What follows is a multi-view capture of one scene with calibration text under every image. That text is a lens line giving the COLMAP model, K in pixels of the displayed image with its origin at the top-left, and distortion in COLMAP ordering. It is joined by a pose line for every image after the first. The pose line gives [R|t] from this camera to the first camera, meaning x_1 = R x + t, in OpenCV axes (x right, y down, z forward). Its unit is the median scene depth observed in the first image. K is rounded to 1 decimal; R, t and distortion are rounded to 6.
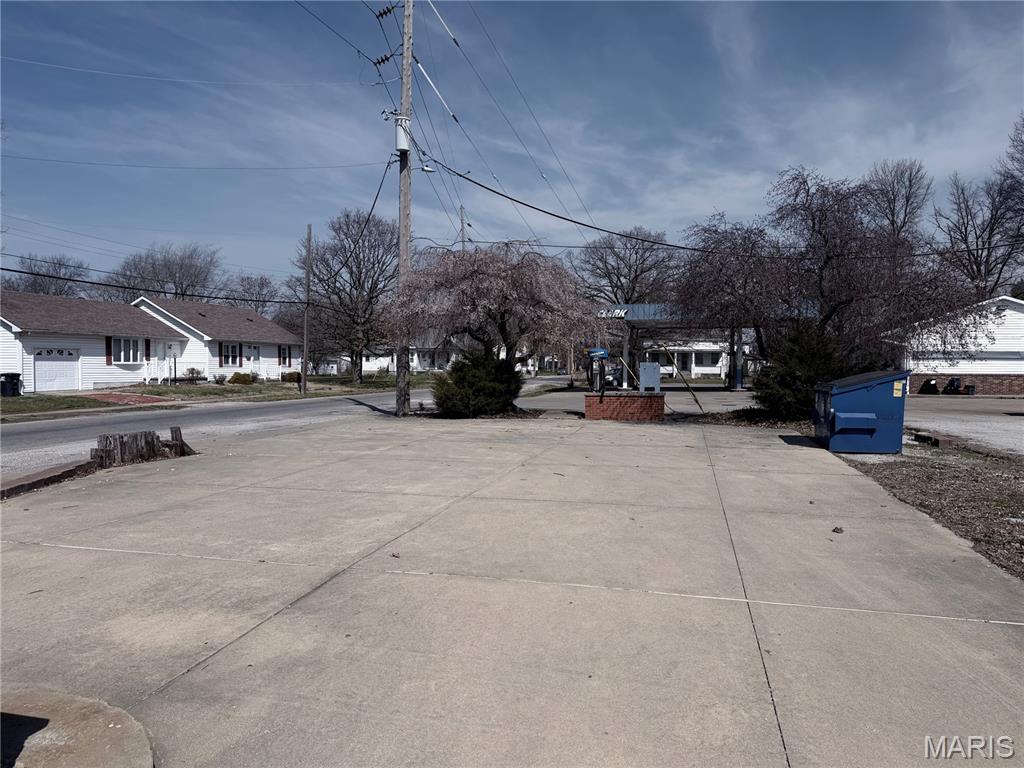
lens RADIAL K [[711.8, 0, 507.7], [0, 711.8, 387.5], [0, 0, 1]] dist [0.059542, -0.070478]
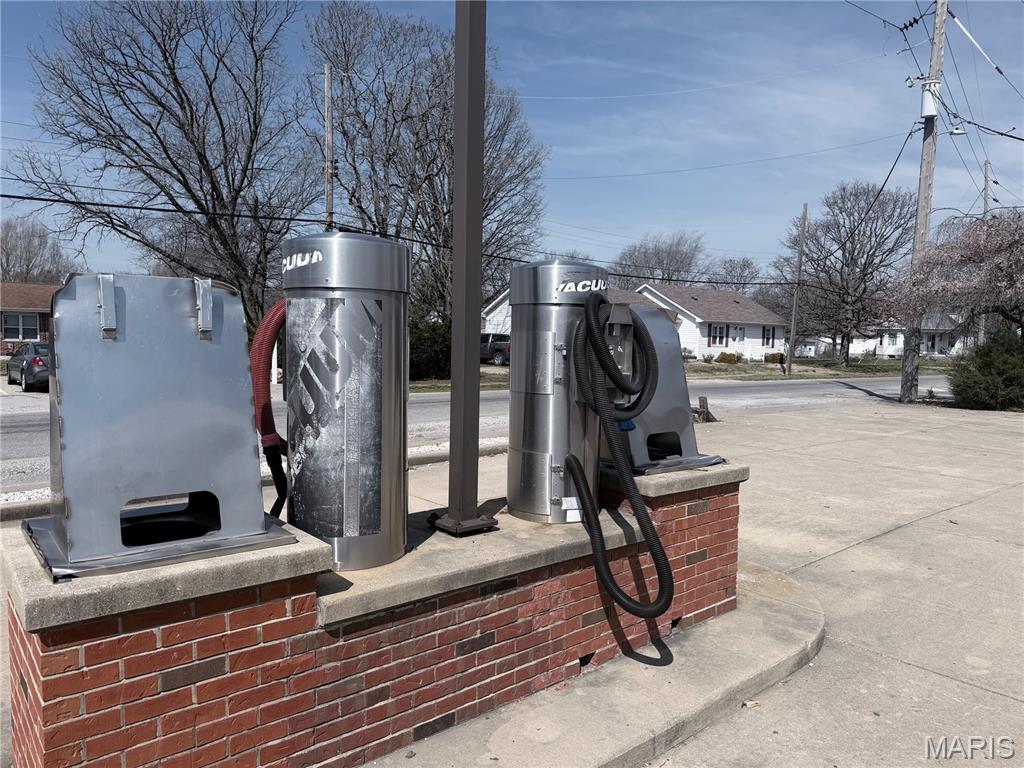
lens RADIAL K [[711.8, 0, 507.7], [0, 711.8, 387.5], [0, 0, 1]] dist [0.059542, -0.070478]
pose [[0.806172, 0.052244, -0.589370, -0.009436], [-0.036363, 0.998586, 0.038778, 0.001608], [0.590562, -0.009831, 0.806932, -0.040483]]
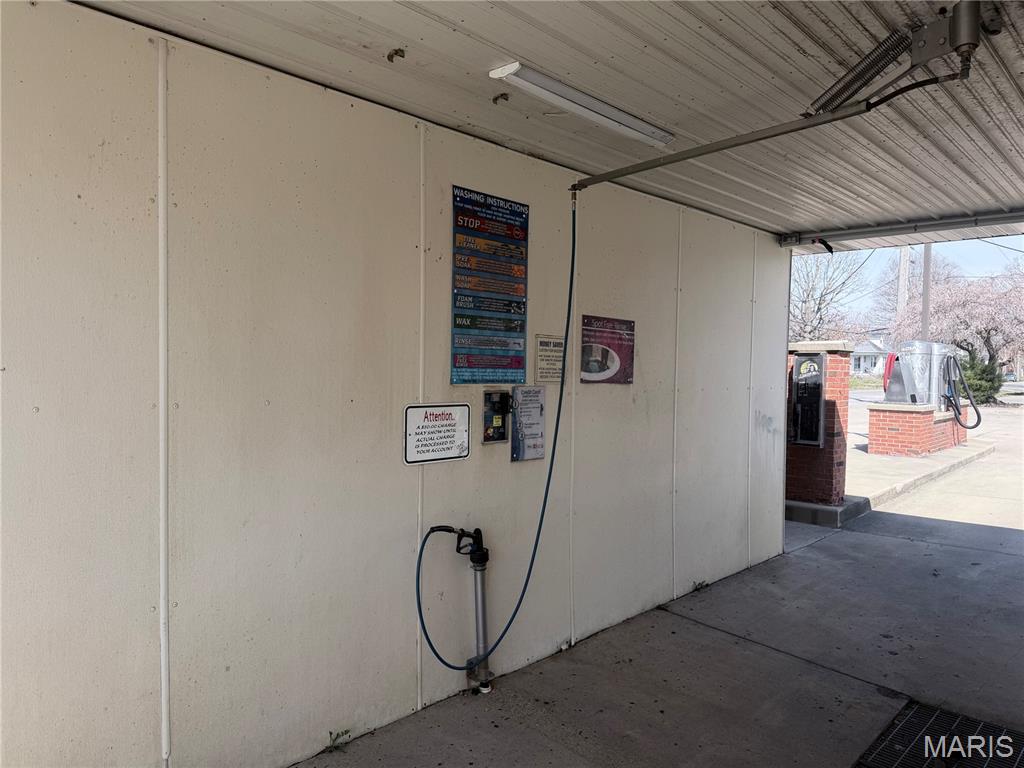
lens RADIAL K [[711.8, 0, 507.7], [0, 711.8, 387.5], [0, 0, 1]] dist [0.059542, -0.070478]
pose [[0.858383, 0.037713, -0.511621, -0.046334], [-0.038686, 0.999213, 0.008749, 0.014962], [0.511549, 0.012283, 0.859166, -0.342355]]
